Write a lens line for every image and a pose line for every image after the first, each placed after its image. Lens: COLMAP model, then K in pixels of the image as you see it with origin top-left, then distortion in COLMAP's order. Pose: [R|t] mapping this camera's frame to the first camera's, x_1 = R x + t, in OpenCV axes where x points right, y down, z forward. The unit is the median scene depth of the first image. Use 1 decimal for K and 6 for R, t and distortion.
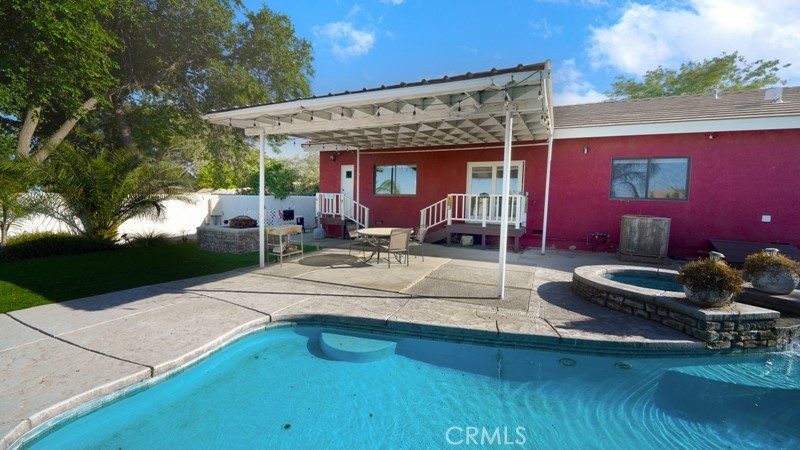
lens RADIAL K [[324.6, 0, 400.0], [0, 324.6, 225.0], [0, 0, 1]] dist [-0.000504, -0.000138]
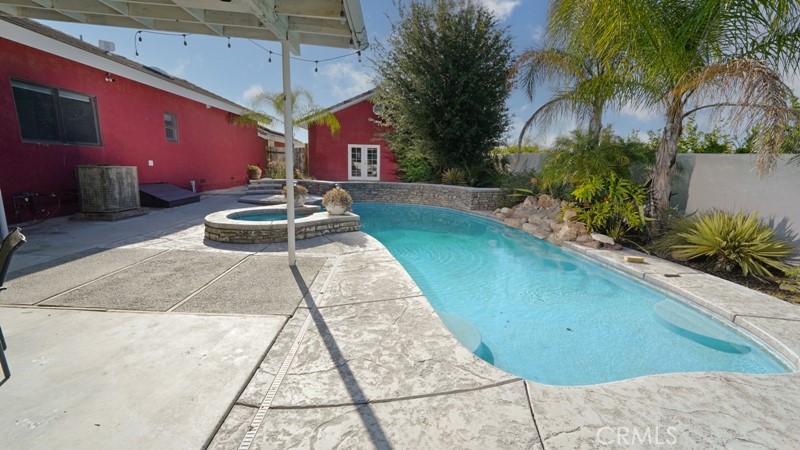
lens RADIAL K [[333.3, 0, 402.2], [0, 333.3, 227.9], [0, 0, 1]] dist [0.000712, -0.000068]
pose [[-0.424084, -0.196239, 0.884106, -0.310675], [0.038144, 0.971504, 0.233935, -0.033932], [-0.904819, 0.132931, -0.404514, 0.581905]]
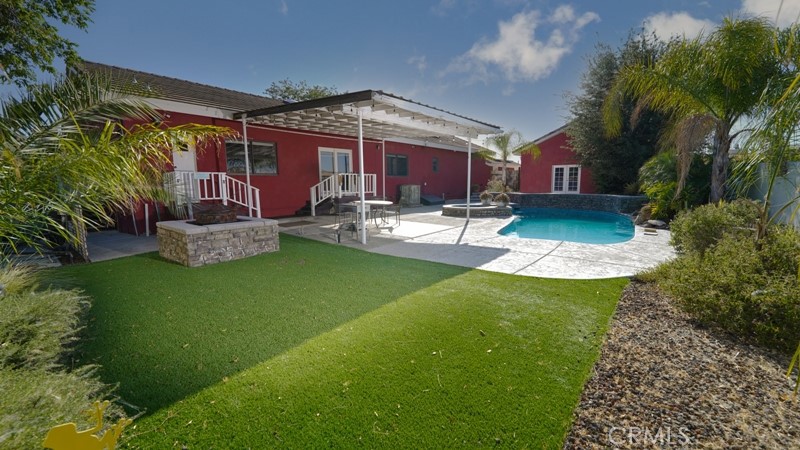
lens RADIAL K [[333.3, 0, 402.2], [0, 333.3, 227.9], [0, 0, 1]] dist [0.000712, -0.000068]
pose [[0.262380, -0.156034, 0.952266, -1.093797], [0.086872, 0.986653, 0.137732, -0.045632], [-0.961046, 0.046587, 0.272432, 0.434253]]
